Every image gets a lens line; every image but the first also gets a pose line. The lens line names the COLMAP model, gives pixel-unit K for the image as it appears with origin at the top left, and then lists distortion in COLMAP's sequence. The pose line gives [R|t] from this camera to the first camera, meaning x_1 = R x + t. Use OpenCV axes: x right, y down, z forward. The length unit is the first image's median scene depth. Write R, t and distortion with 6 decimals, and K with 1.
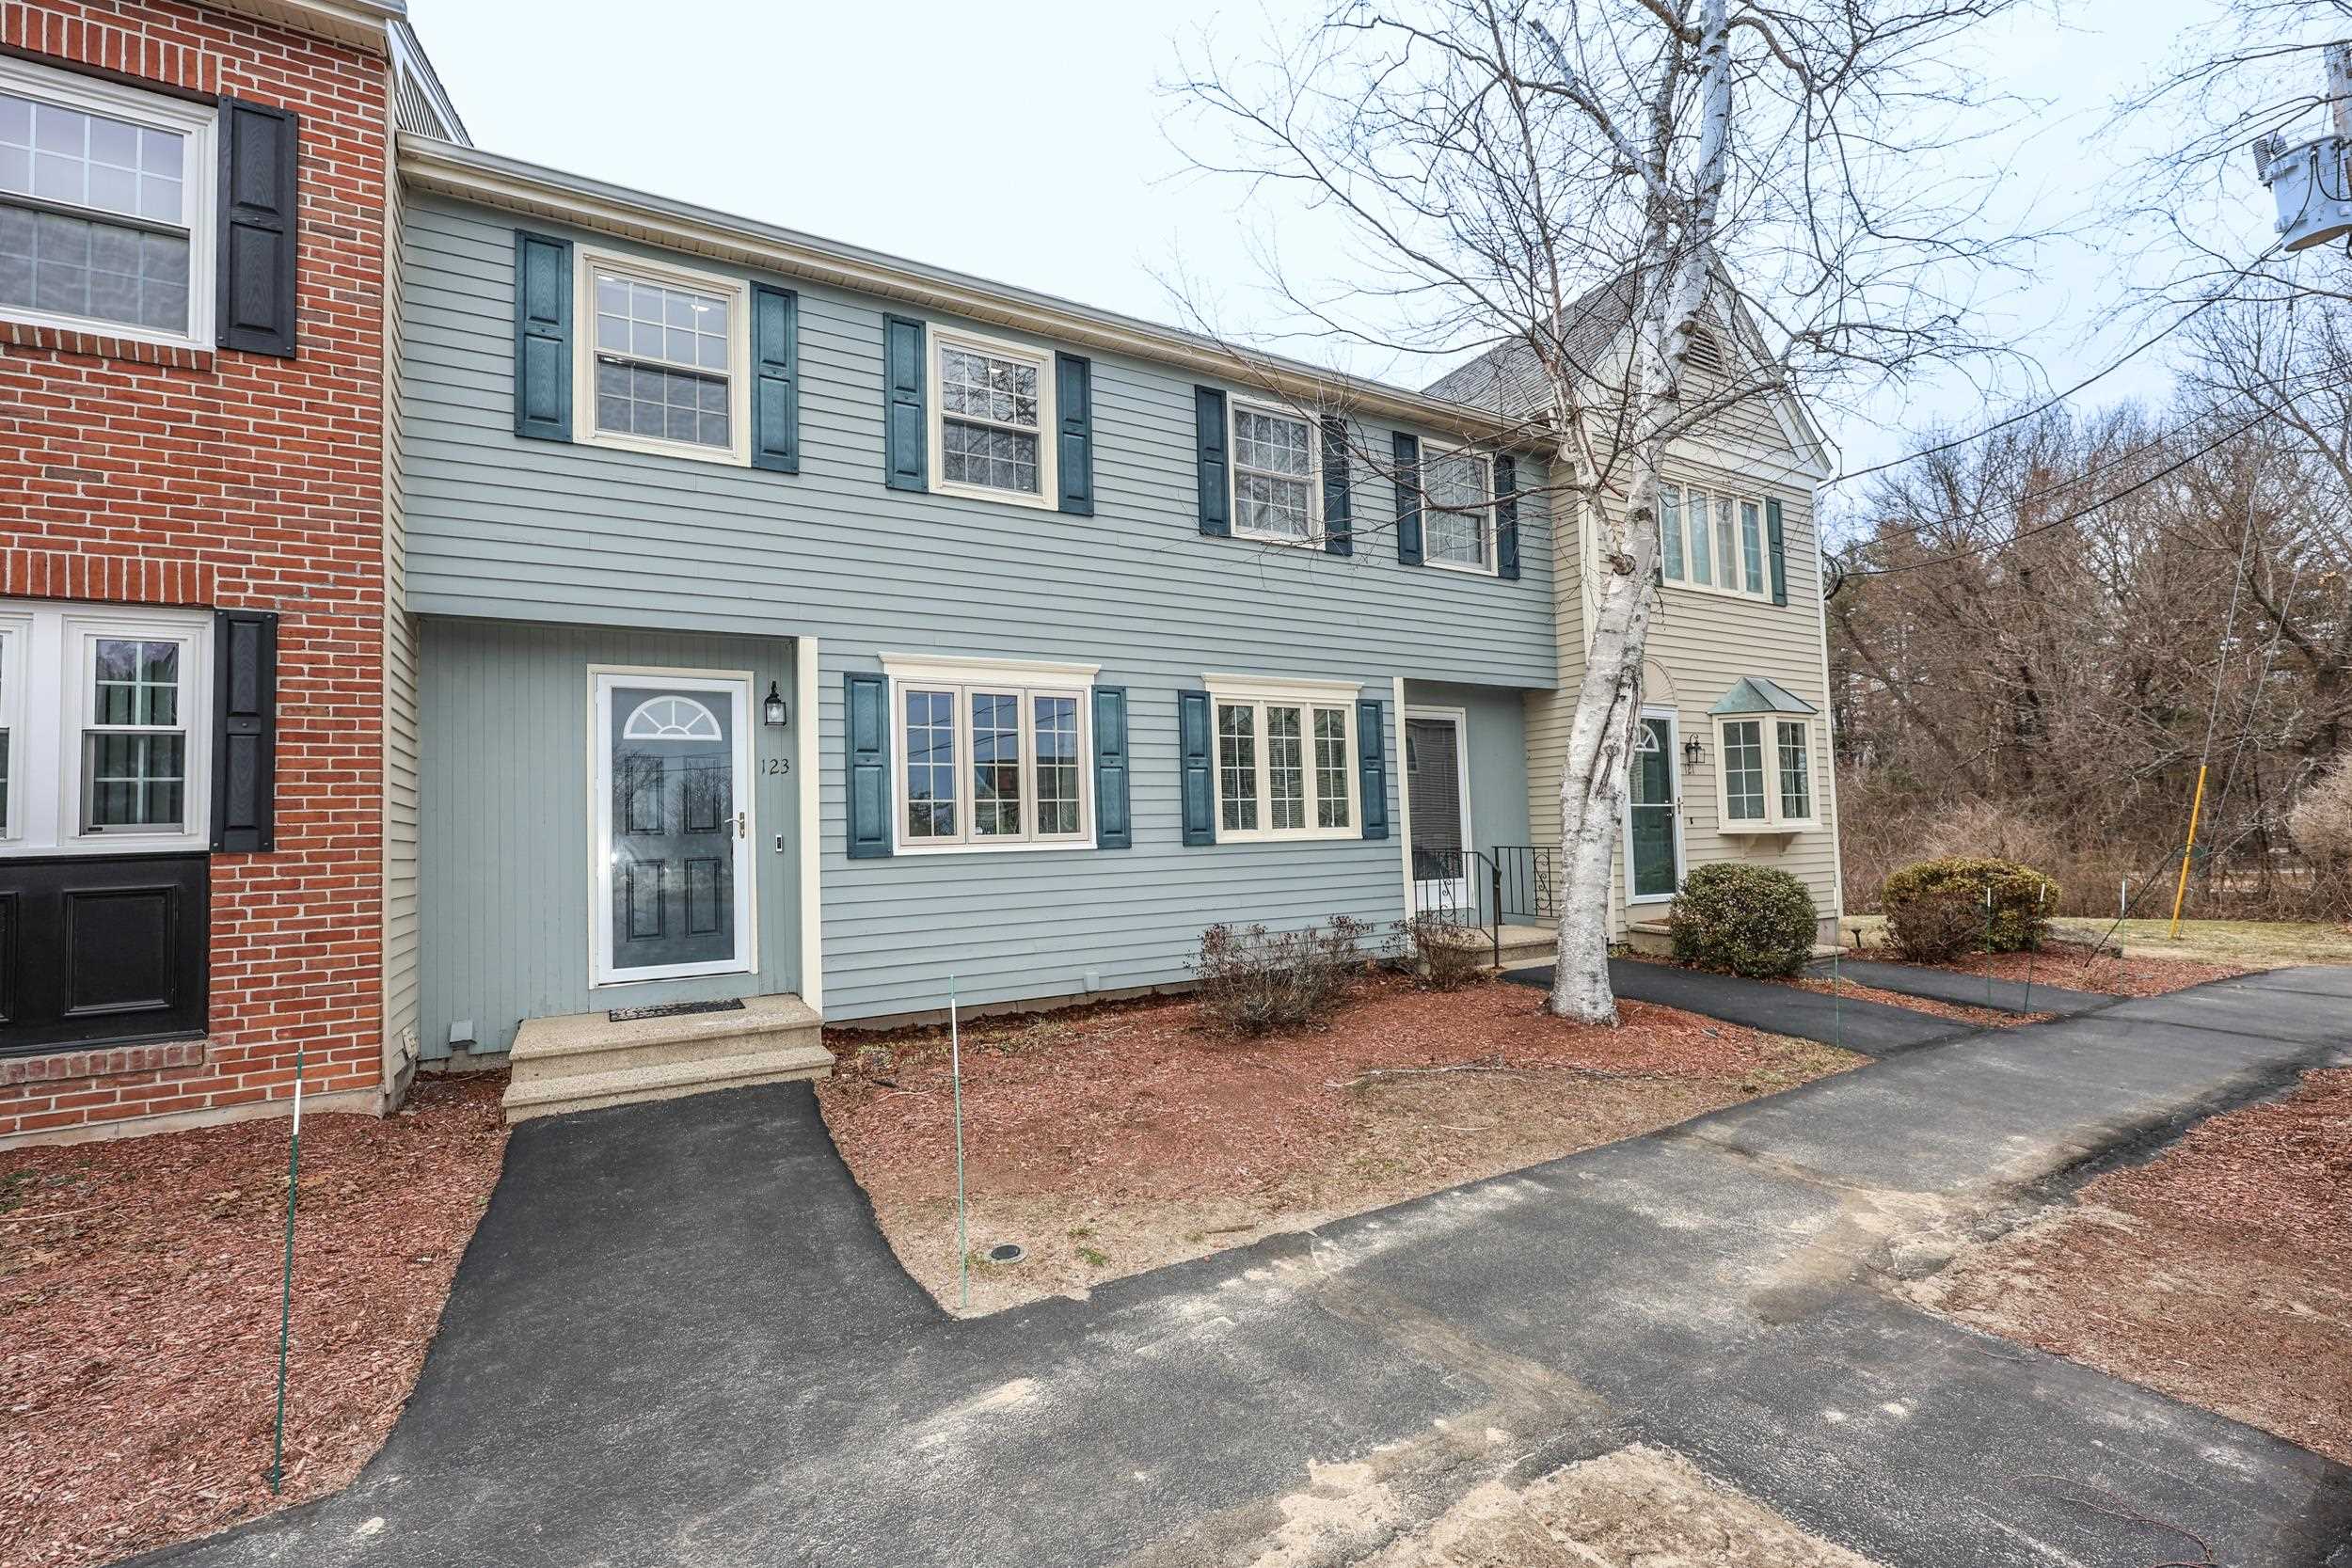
lens RADIAL K [[997.9, 0, 1176.2], [0, 997.9, 786.5], [0, 0, 1]] dist [0.003088, -0.000418]
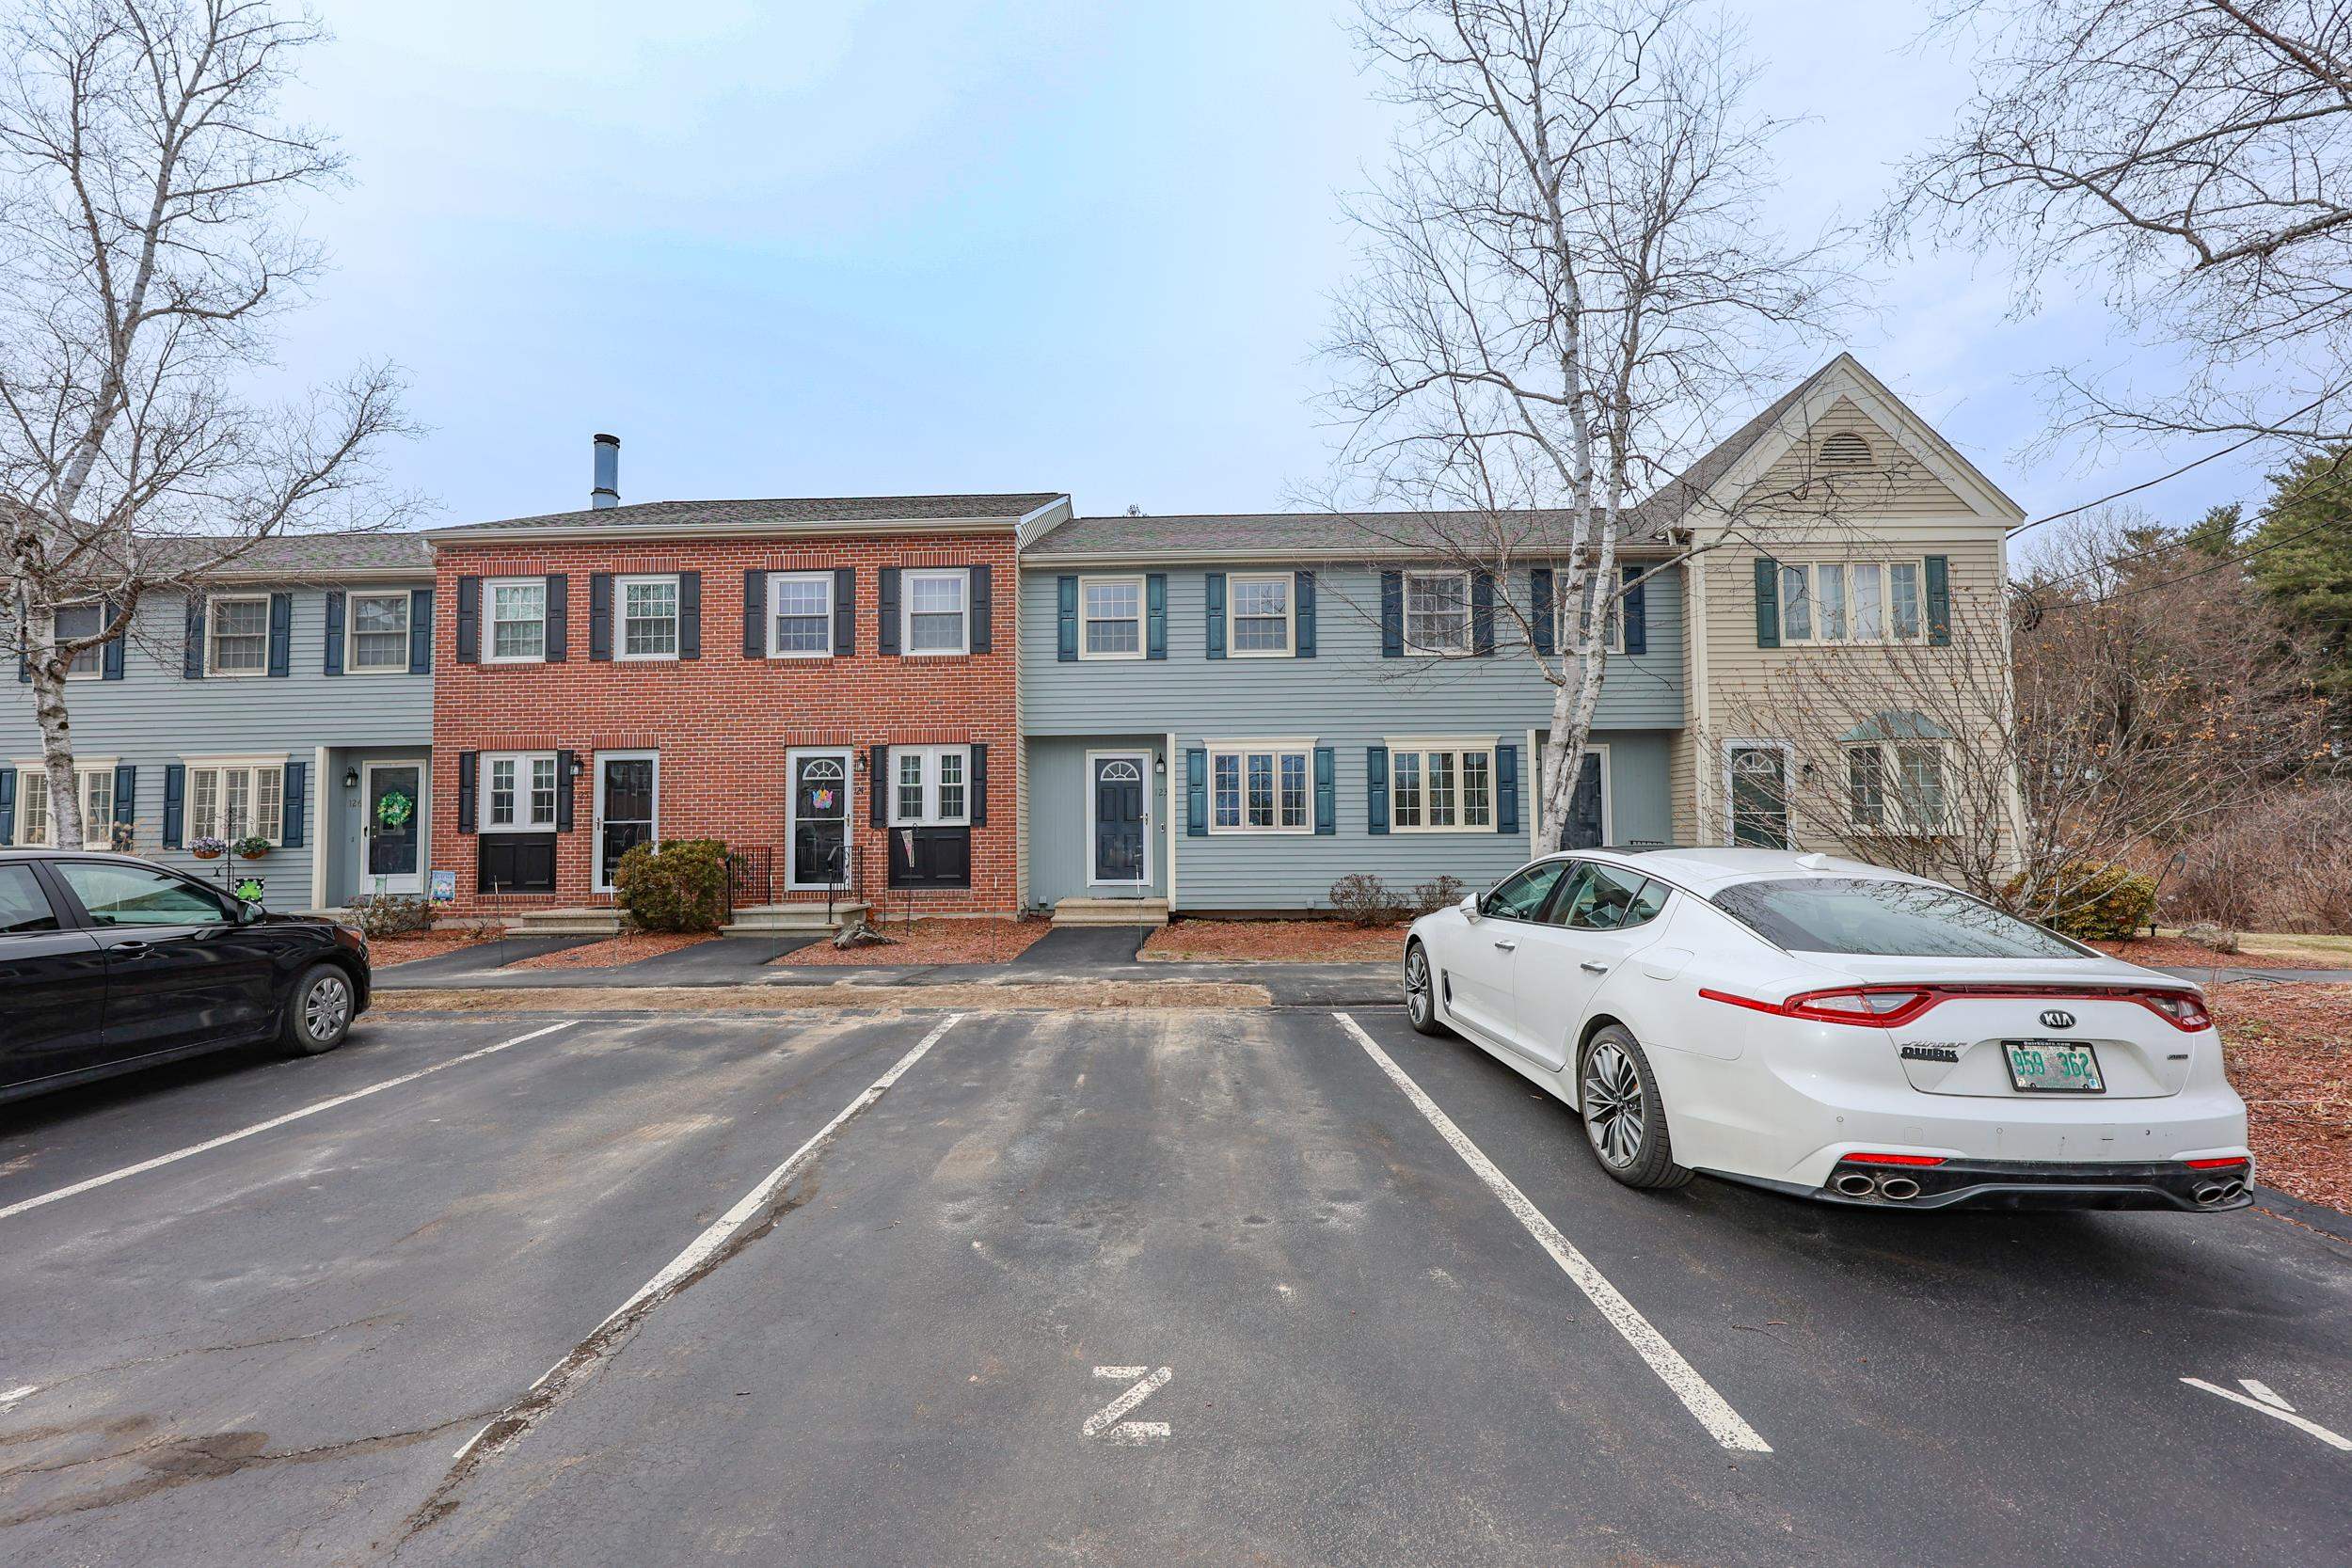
lens RADIAL K [[997.9, 0, 1177.0], [0, 997.9, 787.9], [0, 0, 1]] dist [0.003088, -0.000418]
pose [[0.861289, -0.001708, -0.508112, 0.735107], [0.006493, 0.999950, 0.007644, -0.046441], [0.508074, -0.009883, 0.861257, -0.852513]]
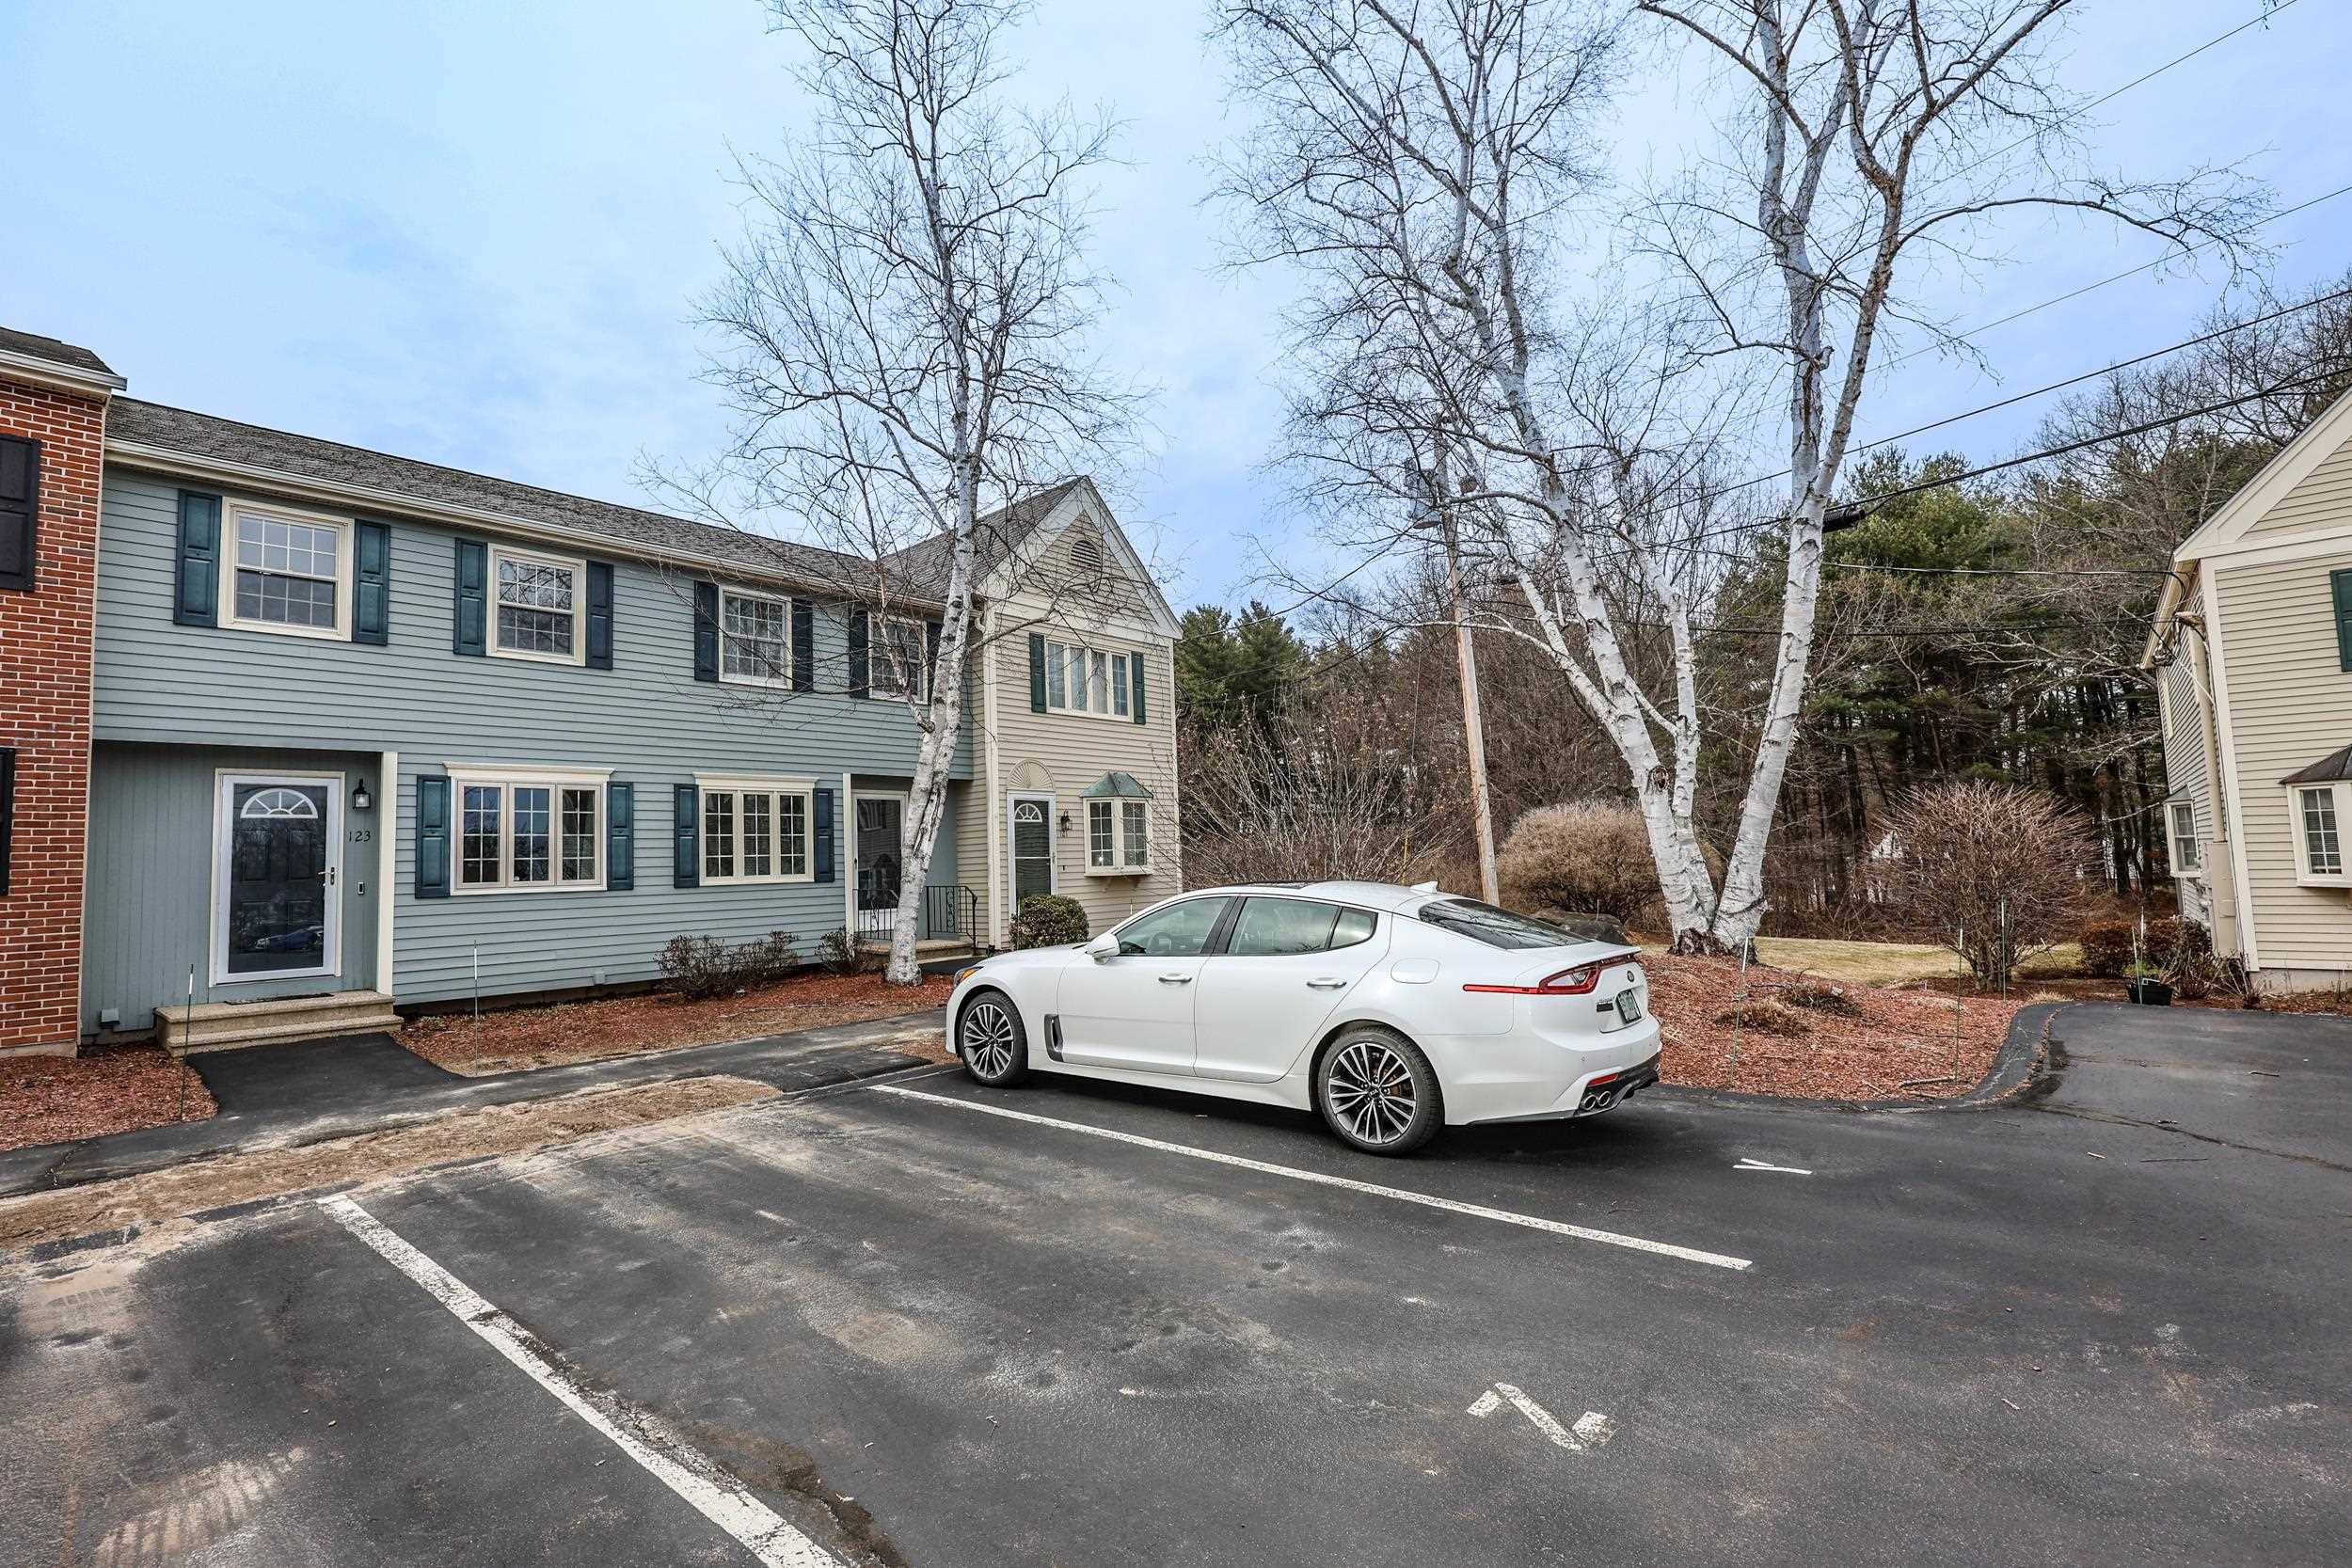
lens RADIAL K [[1056.3, 0, 1171.1], [0, 1056.3, 783.9], [0, 0, 1]] dist [0.004169, 0.000838]
pose [[0.945752, 0.021460, 0.324181, 0.230847], [-0.007945, 0.999045, -0.042958, -0.040184], [-0.324793, 0.038052, 0.945019, -0.895471]]
